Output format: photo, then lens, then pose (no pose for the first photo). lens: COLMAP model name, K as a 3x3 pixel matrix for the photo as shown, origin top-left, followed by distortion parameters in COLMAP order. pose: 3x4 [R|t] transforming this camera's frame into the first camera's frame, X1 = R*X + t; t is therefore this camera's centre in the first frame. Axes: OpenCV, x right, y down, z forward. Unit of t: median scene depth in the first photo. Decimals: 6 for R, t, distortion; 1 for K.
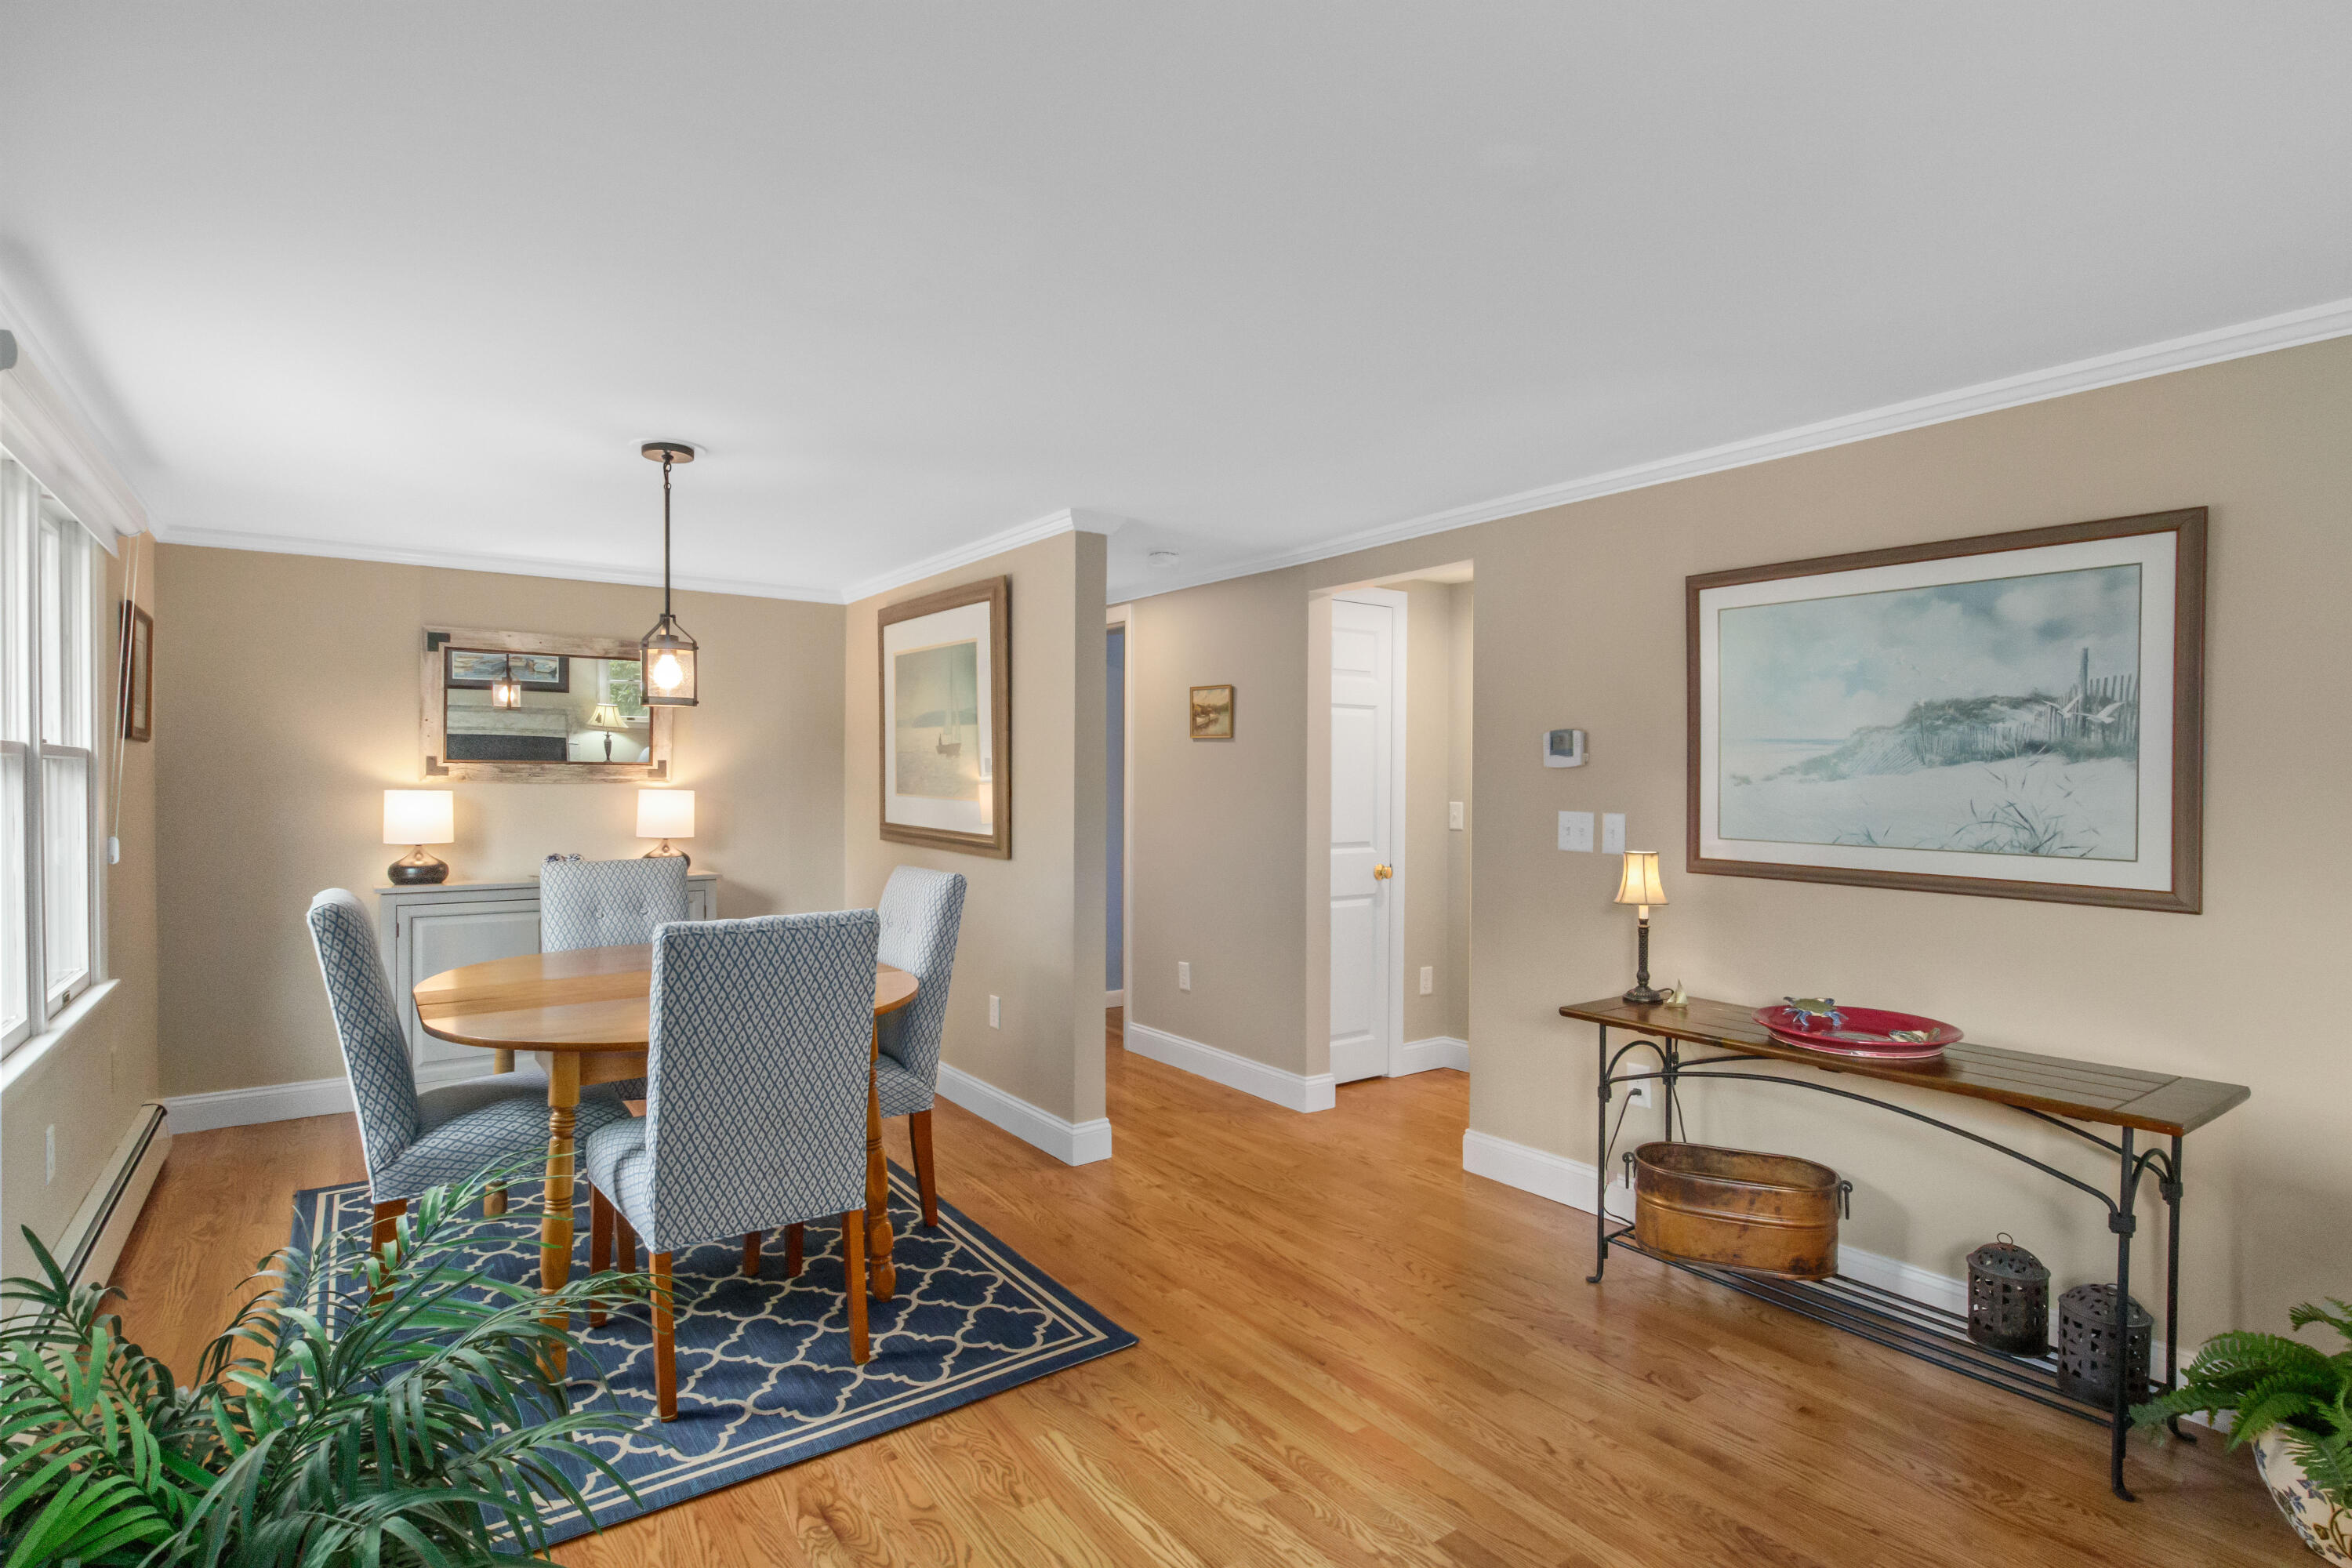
lens RADIAL K [[1179.8, 0, 1181.9], [0, 1179.8, 782.4], [0, 0, 1]] dist [-0.006758, 0.000290]
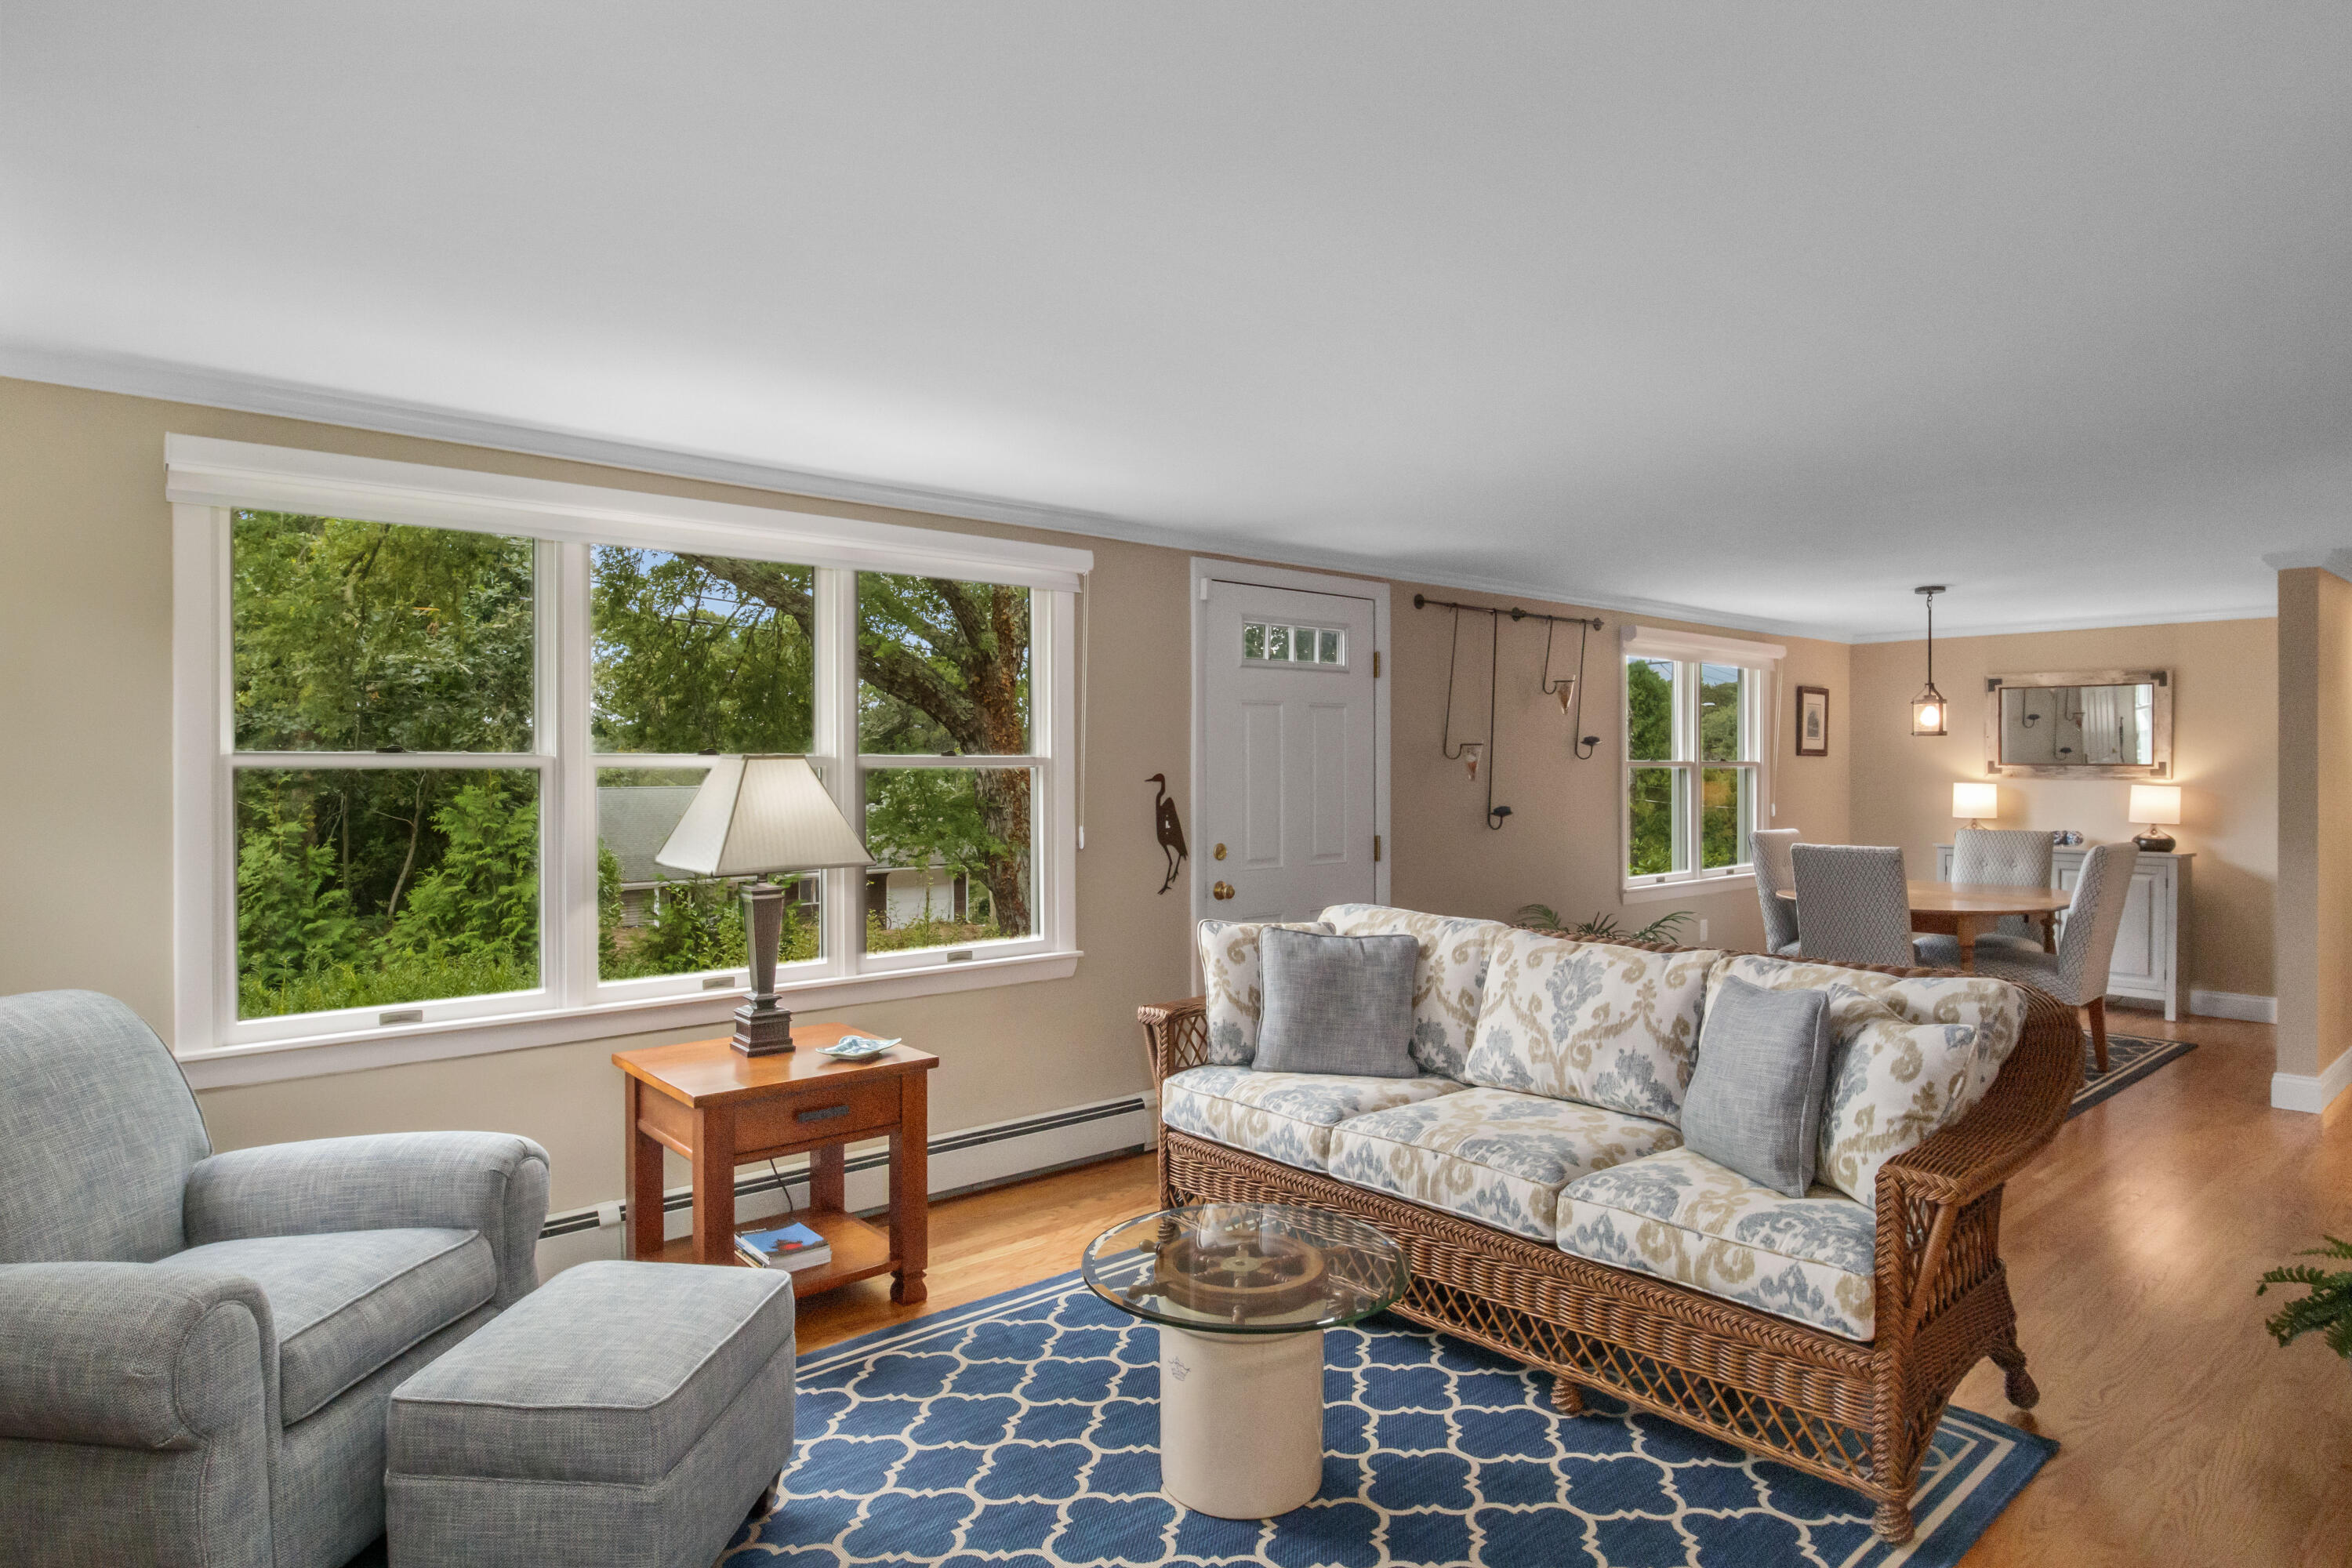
lens RADIAL K [[1287.2, 0, 1187.2], [0, 1287.2, 778.4], [0, 0, 1]] dist [-0.019958, 0.000434]
pose [[0.088258, 0.007010, -0.996073, 1.178614], [-0.004490, 0.999968, 0.006639, -0.007898], [0.996088, 0.003886, 0.088287, -0.226771]]
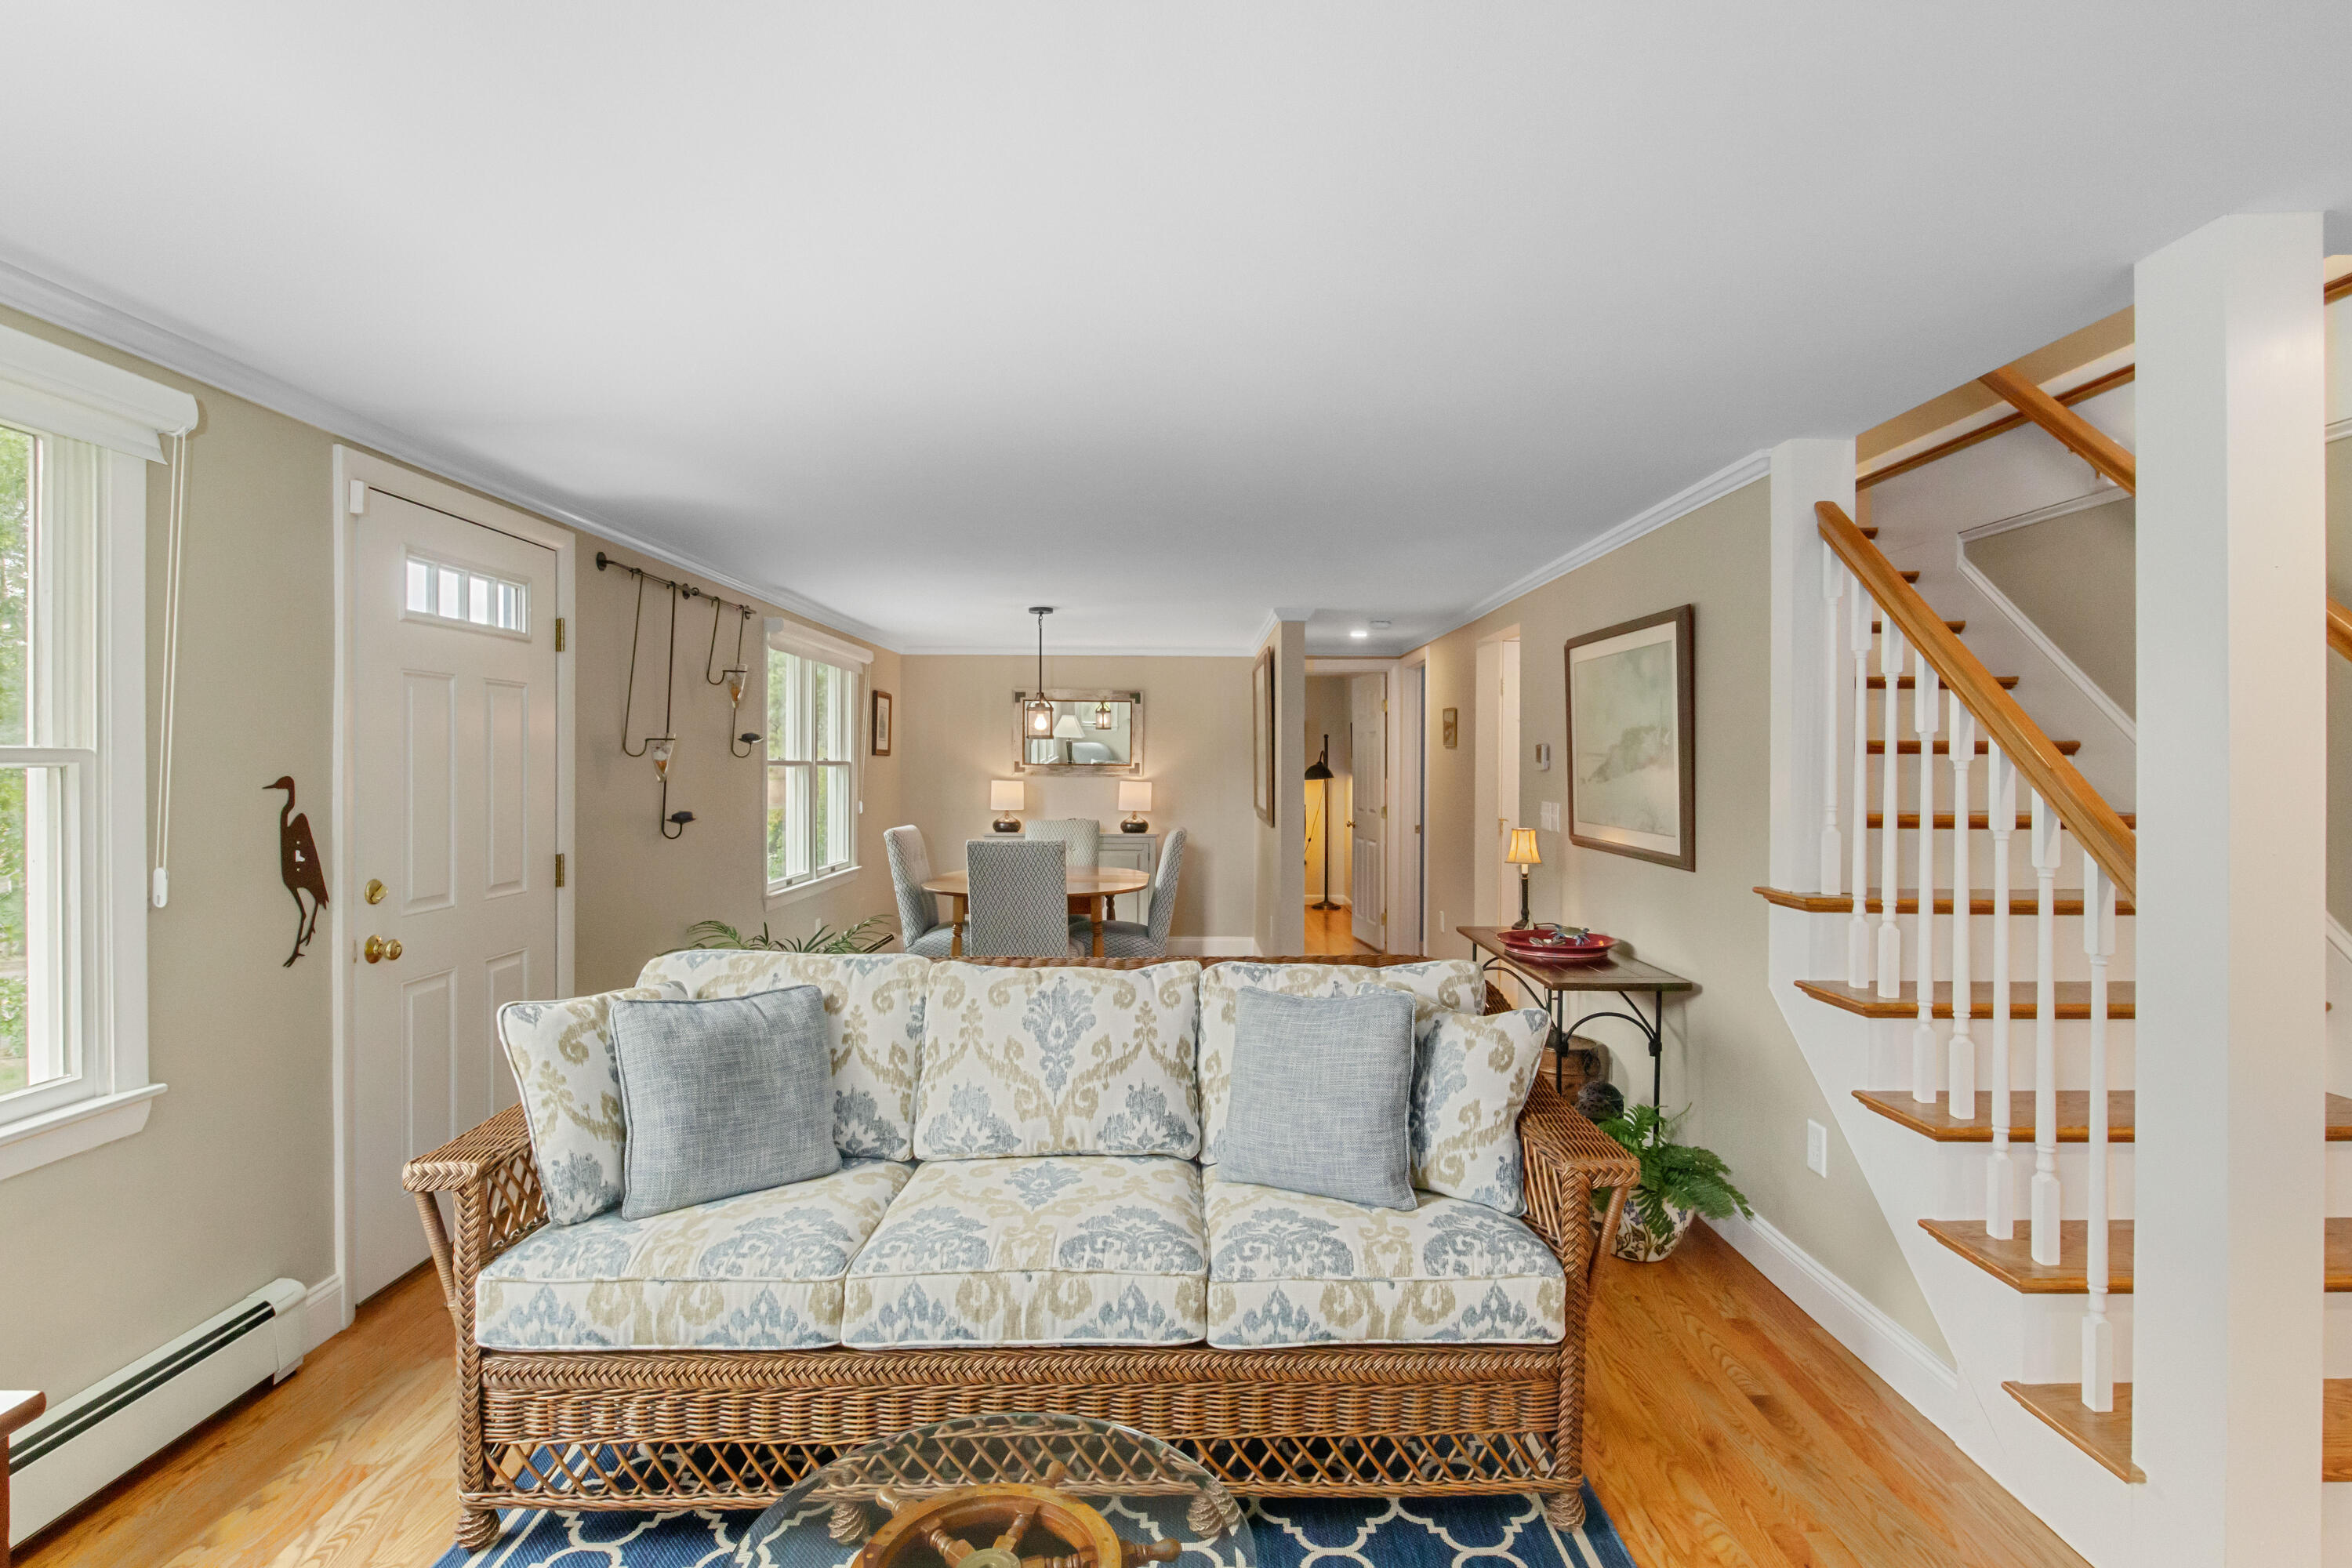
lens RADIAL K [[1179.8, 0, 1177.9], [0, 1179.8, 768.6], [0, 0, 1]] dist [-0.006758, 0.000290]
pose [[0.811717, 0.001619, -0.584049, 0.794615], [-0.004198, 0.999987, -0.003062, -0.008940], [0.584036, 0.004937, 0.811712, -0.410688]]
